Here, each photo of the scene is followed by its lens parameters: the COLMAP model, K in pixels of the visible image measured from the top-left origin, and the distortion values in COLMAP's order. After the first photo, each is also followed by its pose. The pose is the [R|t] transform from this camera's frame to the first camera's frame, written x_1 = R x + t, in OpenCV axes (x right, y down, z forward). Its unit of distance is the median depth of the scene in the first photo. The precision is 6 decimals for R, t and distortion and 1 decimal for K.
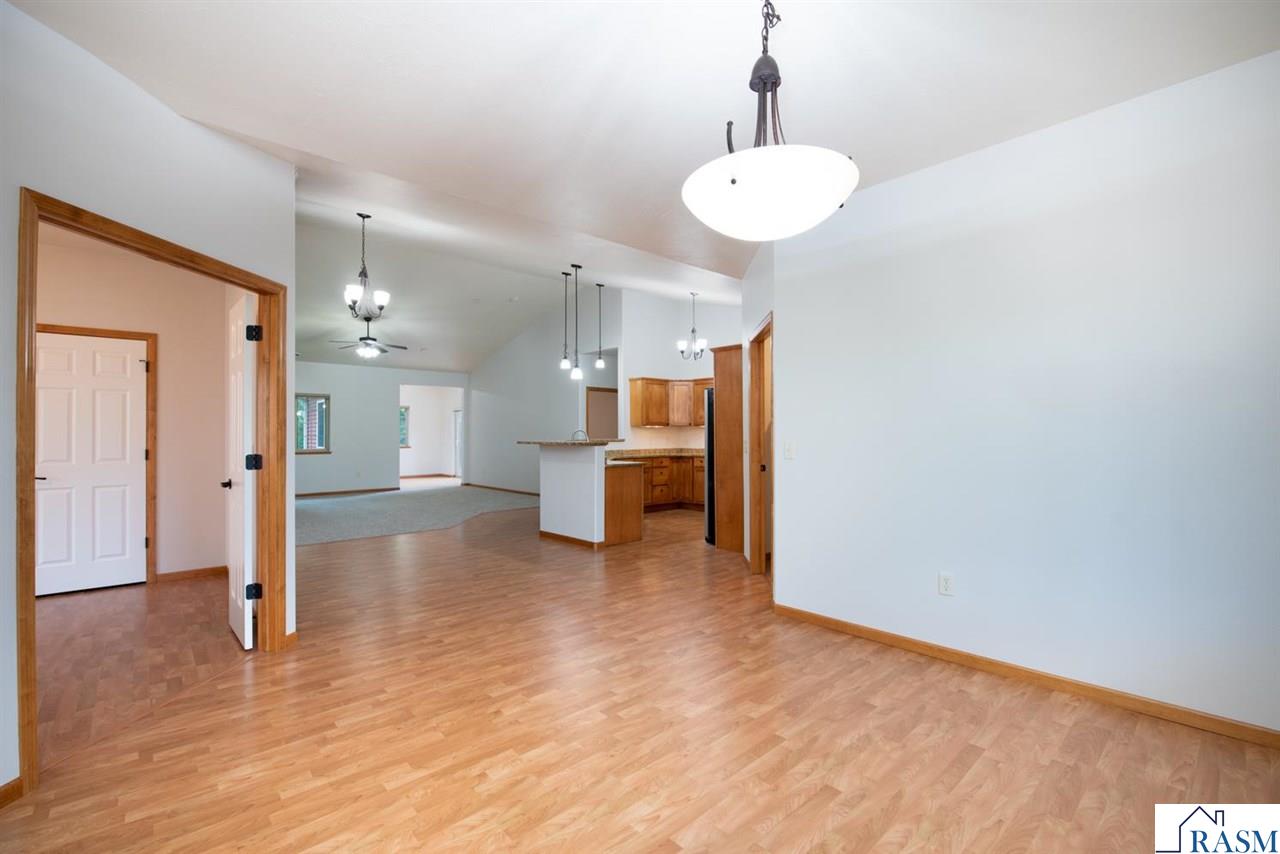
lens RADIAL K [[558.0, 0, 640.0], [0, 558.0, 427.0], [0, 0, 1]] dist [0.000960, -0.000054]
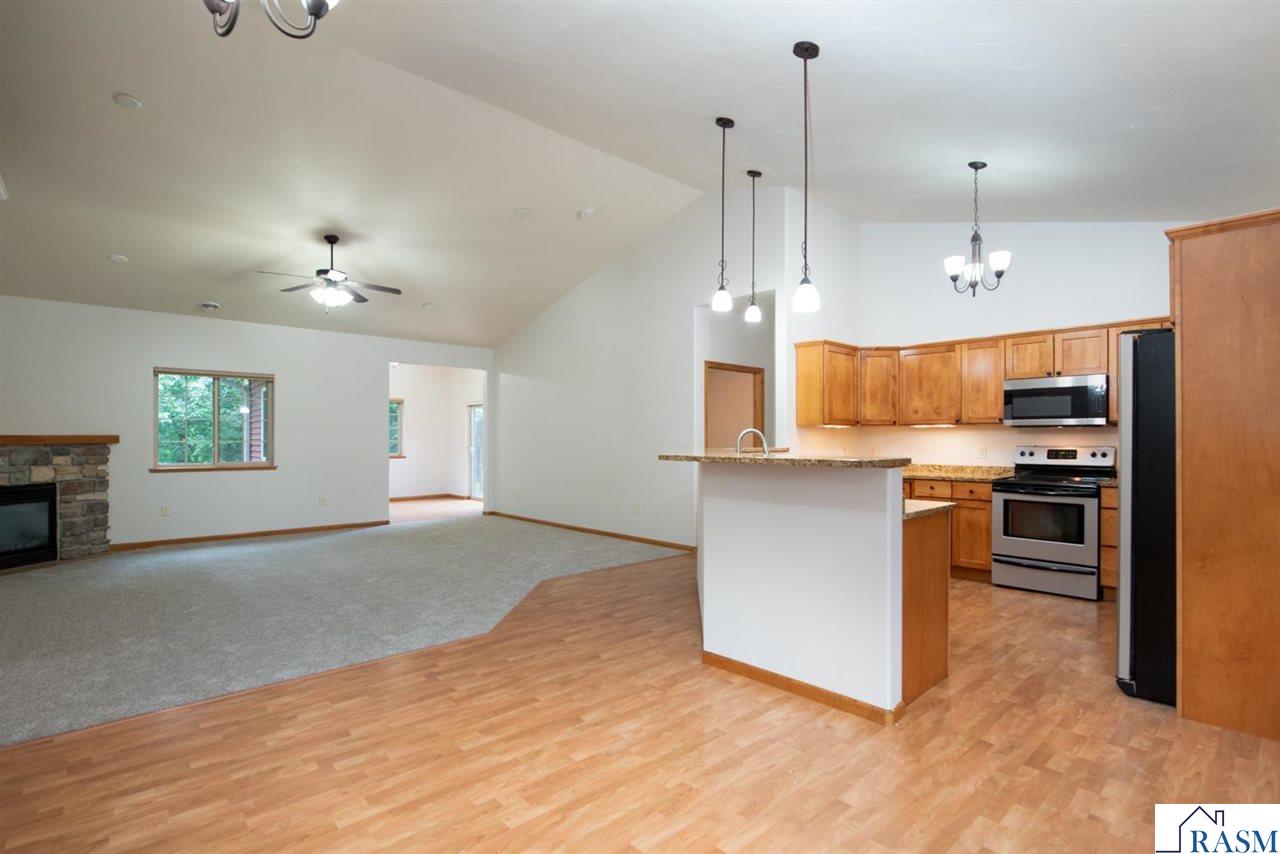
lens RADIAL K [[606.6, 0, 695.5], [0, 606.6, 436.8], [0, 0, 1]] dist [-0.000758, 0.000236]
pose [[0.998278, 0.002825, 0.058587, -0.114817], [-0.003276, 0.999966, 0.007598, 0.004194], [-0.058563, -0.007777, 0.998253, 0.271670]]
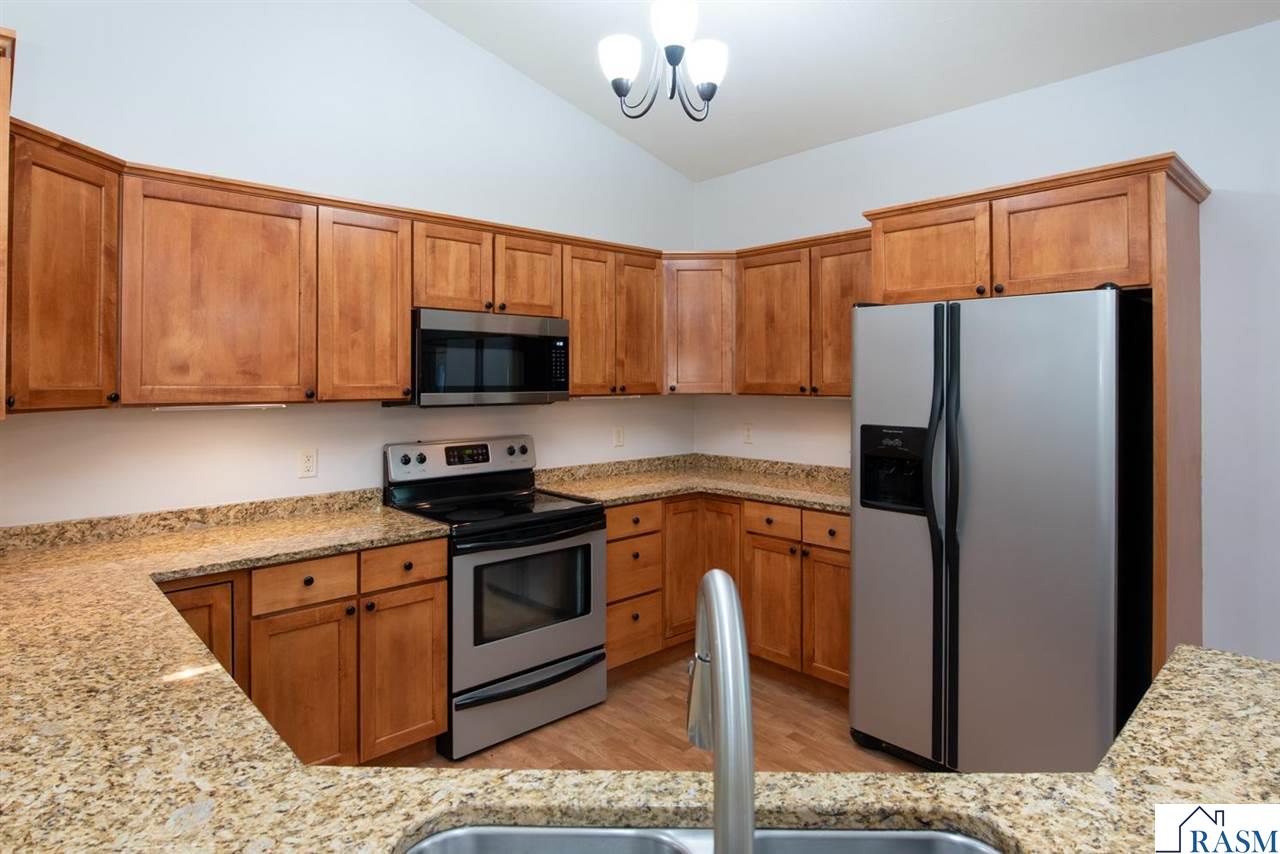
lens RADIAL K [[709.8, 0, 641.7], [0, 709.8, 372.1], [0, 0, 1]] dist [-0.010705, -0.000338]
pose [[-0.024509, 0.010746, 0.999642, -0.107850], [-0.010783, 0.999881, -0.011013, -0.009826], [-0.999641, -0.011049, -0.024390, 0.605513]]
